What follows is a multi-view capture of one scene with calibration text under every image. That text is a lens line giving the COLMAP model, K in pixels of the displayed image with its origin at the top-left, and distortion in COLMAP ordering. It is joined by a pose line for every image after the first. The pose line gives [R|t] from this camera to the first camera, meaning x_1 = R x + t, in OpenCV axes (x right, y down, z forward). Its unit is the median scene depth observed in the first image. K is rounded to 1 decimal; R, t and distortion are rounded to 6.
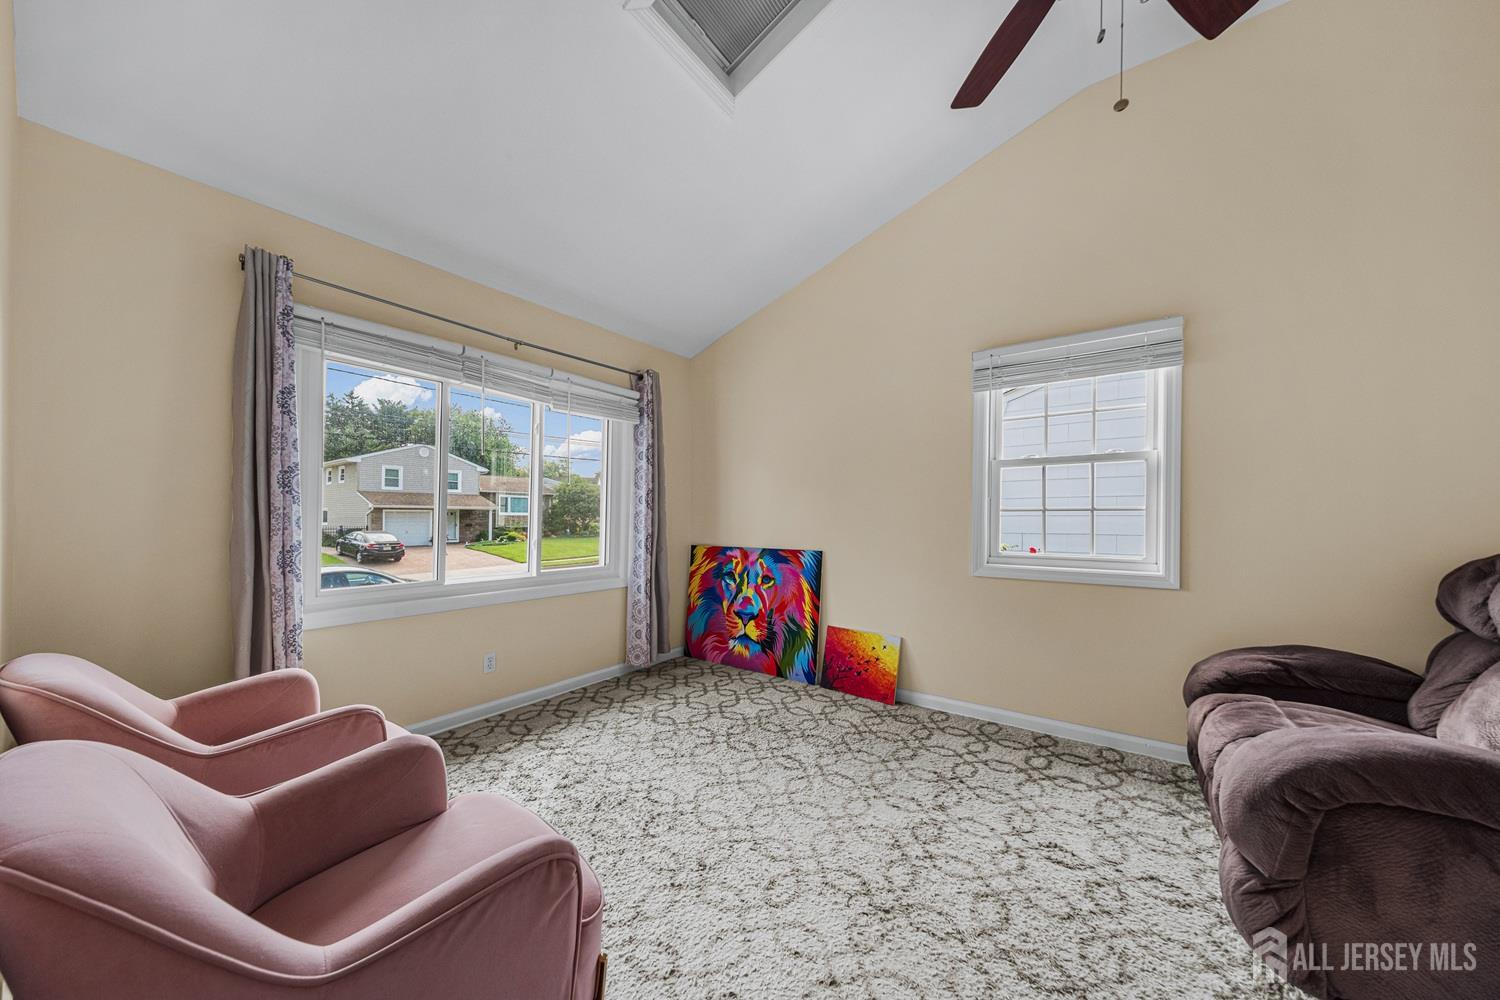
lens RADIAL K [[507.9, 0, 745.9], [0, 507.9, 512.7], [0, 0, 1]] dist [0.010649, -0.001710]
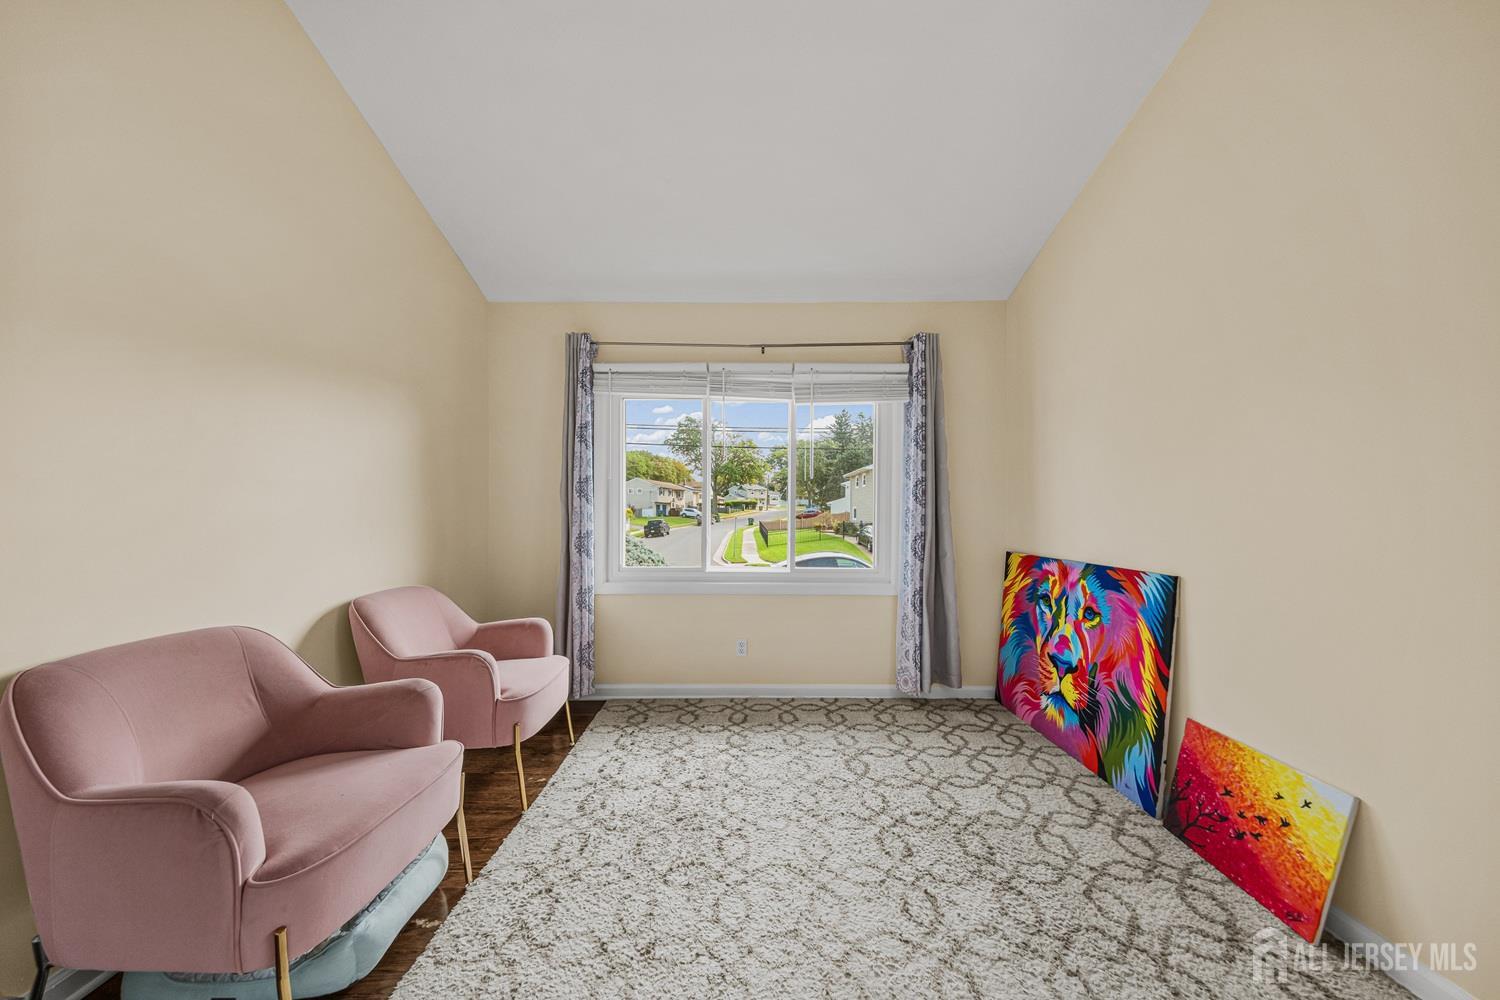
lens RADIAL K [[507.9, 0, 747.4], [0, 507.9, 506.4], [0, 0, 1]] dist [0.010649, -0.001710]
pose [[0.598716, -0.010969, -0.800886, 0.308216], [0.006239, 0.999940, -0.009031, 0.002384], [0.800937, 0.000410, 0.598748, 0.300313]]
